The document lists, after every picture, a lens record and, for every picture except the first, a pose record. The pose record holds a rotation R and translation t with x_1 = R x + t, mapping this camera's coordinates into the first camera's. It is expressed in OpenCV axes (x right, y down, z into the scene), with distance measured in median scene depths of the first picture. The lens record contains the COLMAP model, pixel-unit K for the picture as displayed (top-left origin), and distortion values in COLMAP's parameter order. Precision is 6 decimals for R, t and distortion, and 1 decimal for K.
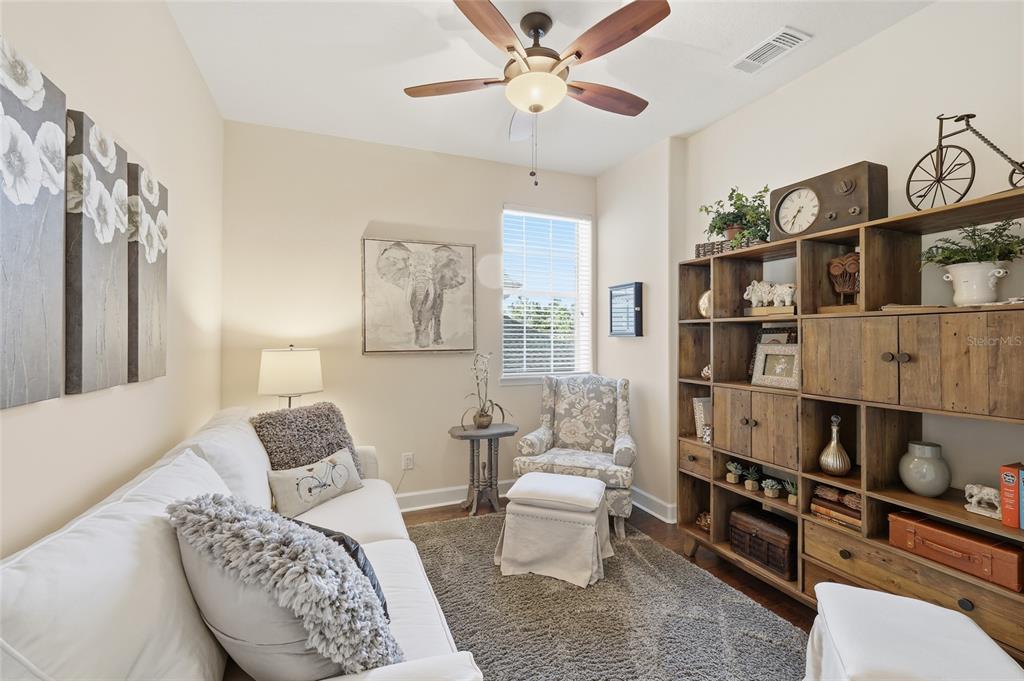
lens RADIAL K [[442.2, 0, 513.3], [0, 442.2, 336.7], [0, 0, 1]] dist [0.000785, 0.000954]
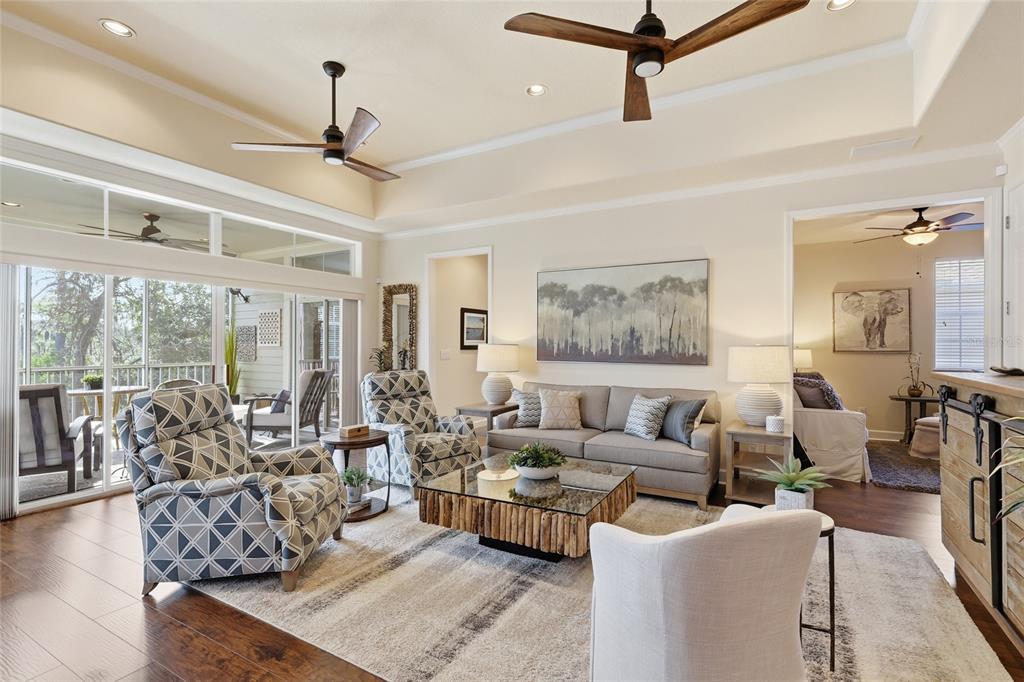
lens RADIAL K [[483.6, 0, 511.1], [0, 483.6, 341.3], [0, 0, 1]] dist [0.004075, 0.000002]
pose [[0.617965, -0.003836, -0.786196, 0.431735], [-0.001259, 0.999982, -0.005869, 0.005337], [0.786204, 0.004616, 0.617949, -1.346138]]
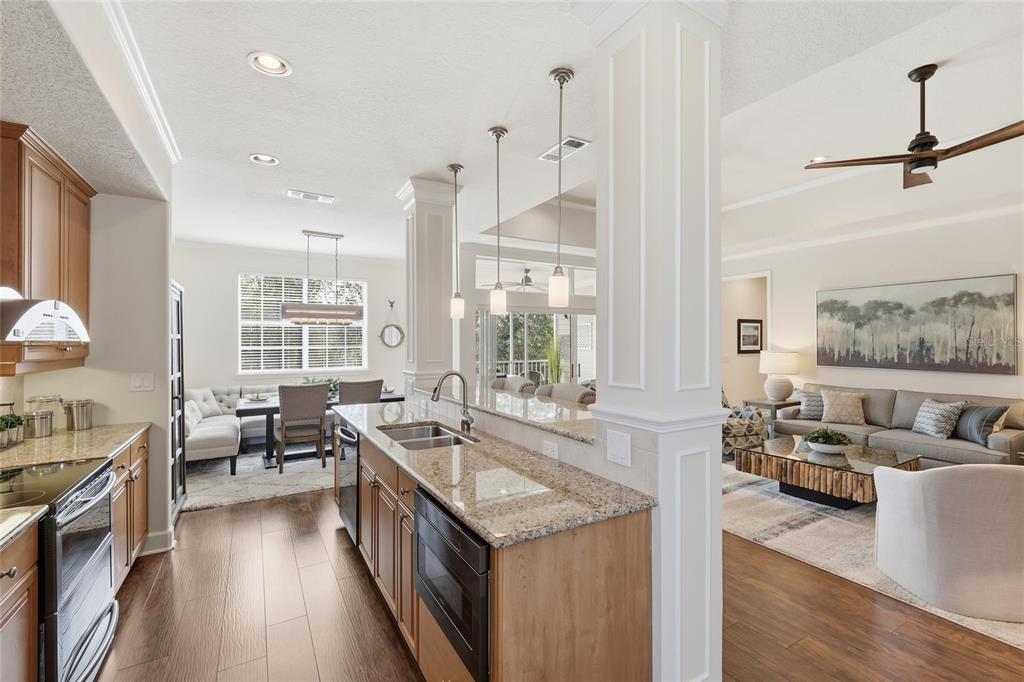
lens RADIAL K [[442.2, 0, 515.9], [0, 442.2, 337.4], [0, 0, 1]] dist [0.000785, 0.000954]
pose [[0.146725, -0.010192, -0.989125, 1.018282], [0.003046, 0.999947, -0.009851, -0.067329], [0.989173, -0.001567, 0.146748, -1.979098]]
